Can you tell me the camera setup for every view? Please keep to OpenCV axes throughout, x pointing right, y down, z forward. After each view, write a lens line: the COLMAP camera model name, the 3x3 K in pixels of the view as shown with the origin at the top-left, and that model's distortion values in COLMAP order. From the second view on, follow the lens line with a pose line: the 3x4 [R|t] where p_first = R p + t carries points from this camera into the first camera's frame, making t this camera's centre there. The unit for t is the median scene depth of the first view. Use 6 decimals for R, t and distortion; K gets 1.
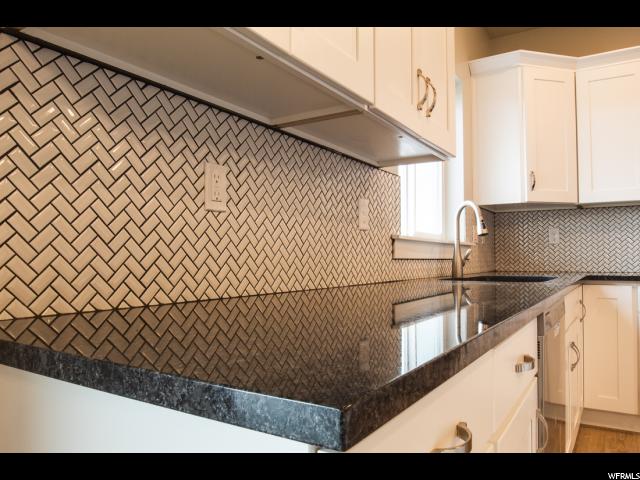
lens RADIAL K [[473.3, 0, 323.3], [0, 473.3, 240.1], [0, 0, 1]] dist [-0.027517, -0.006715]
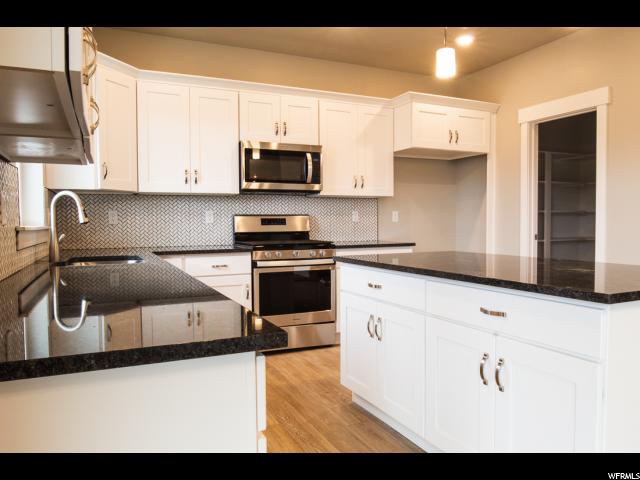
lens RADIAL K [[473.3, 0, 327.2], [0, 473.3, 241.6], [0, 0, 1]] dist [-0.027517, -0.006715]
pose [[0.538715, -0.037401, 0.841657, -0.494645], [-0.026512, 0.997767, 0.061307, -0.084609], [-0.842071, -0.055341, 0.536521, -0.162270]]
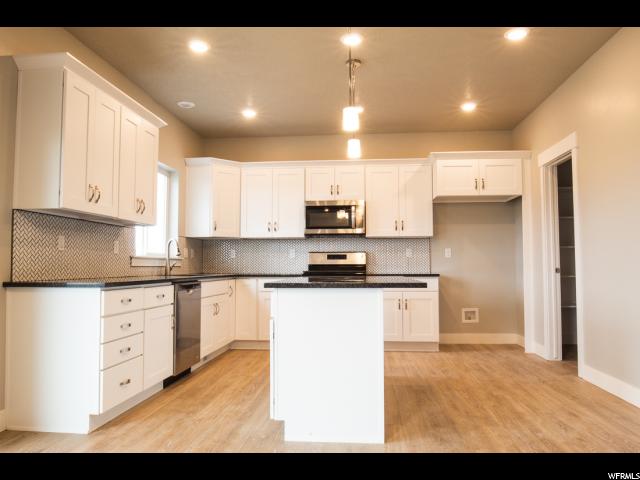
lens RADIAL K [[473.3, 0, 324.4], [0, 473.3, 242.9], [0, 0, 1]] dist [-0.027517, -0.006715]
pose [[0.891363, 0.021239, 0.452793, -0.068234], [-0.017240, 0.999767, -0.012957, -0.082858], [-0.452963, 0.003743, 0.891522, -2.004766]]
